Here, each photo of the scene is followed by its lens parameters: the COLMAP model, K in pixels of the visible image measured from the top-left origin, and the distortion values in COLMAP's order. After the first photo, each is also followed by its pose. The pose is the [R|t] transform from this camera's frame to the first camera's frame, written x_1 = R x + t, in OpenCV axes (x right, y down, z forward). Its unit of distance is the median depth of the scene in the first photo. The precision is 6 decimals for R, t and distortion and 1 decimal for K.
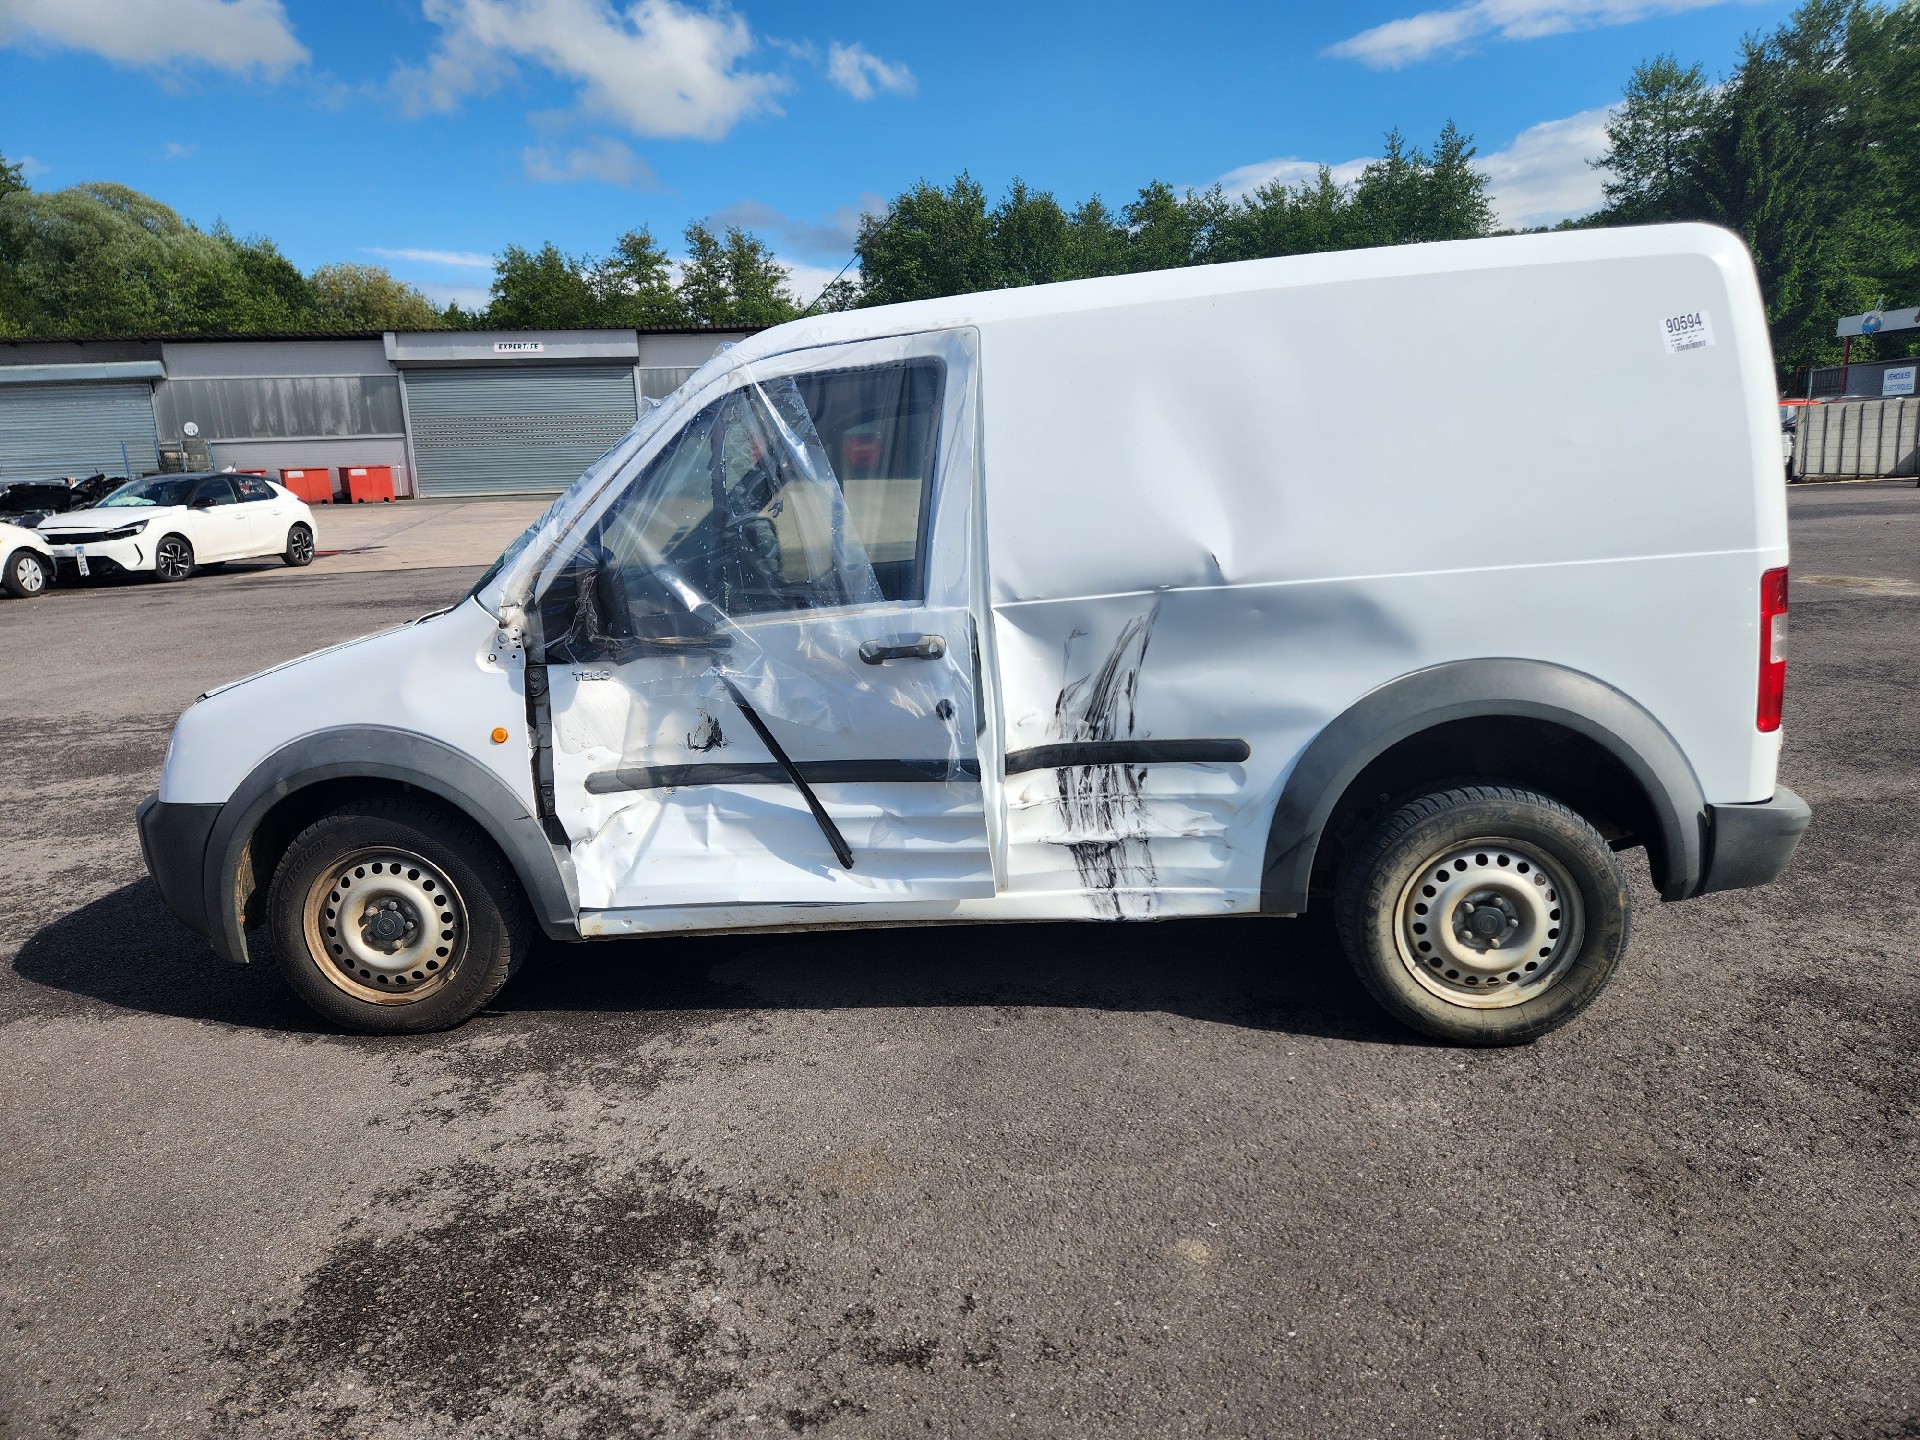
lens RADIAL K [[1264.6, 0, 960.0], [0, 1264.6, 720.0], [0, 0, 1]] dist [0.072084, -0.054806]
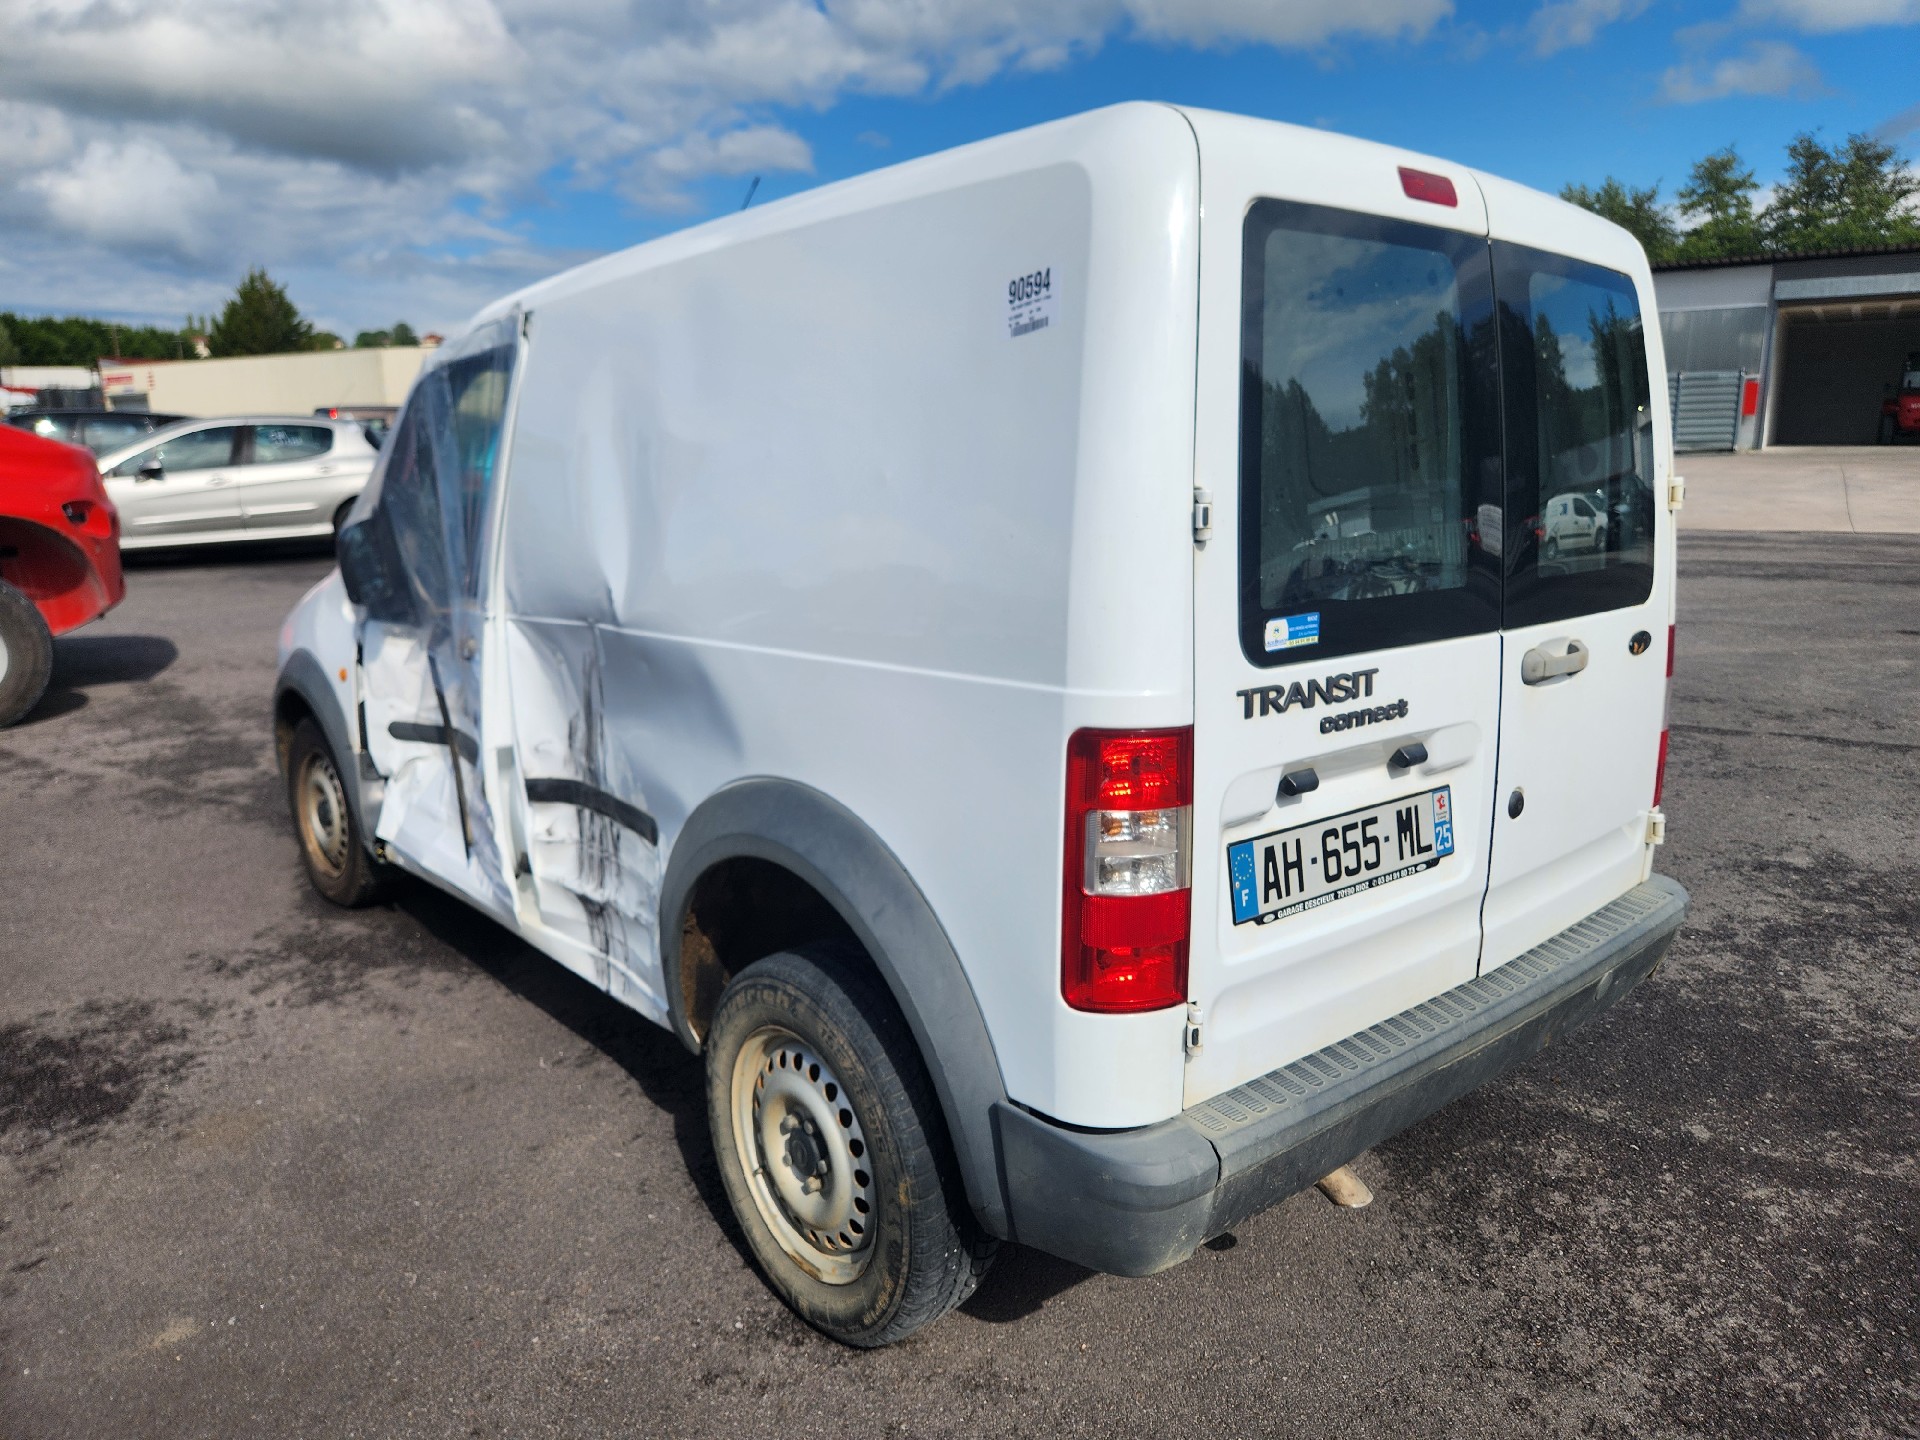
lens RADIAL K [[1303.0, 0, 960.0], [0, 1303.0, 720.0], [0, 0, 1]] dist [0.005805, 0.000802]
pose [[0.738433, 0.178522, -0.650266, 0.927524], [-0.158152, 0.983273, 0.090348, -0.158244], [0.655518, 0.036125, 0.754315, 0.524478]]
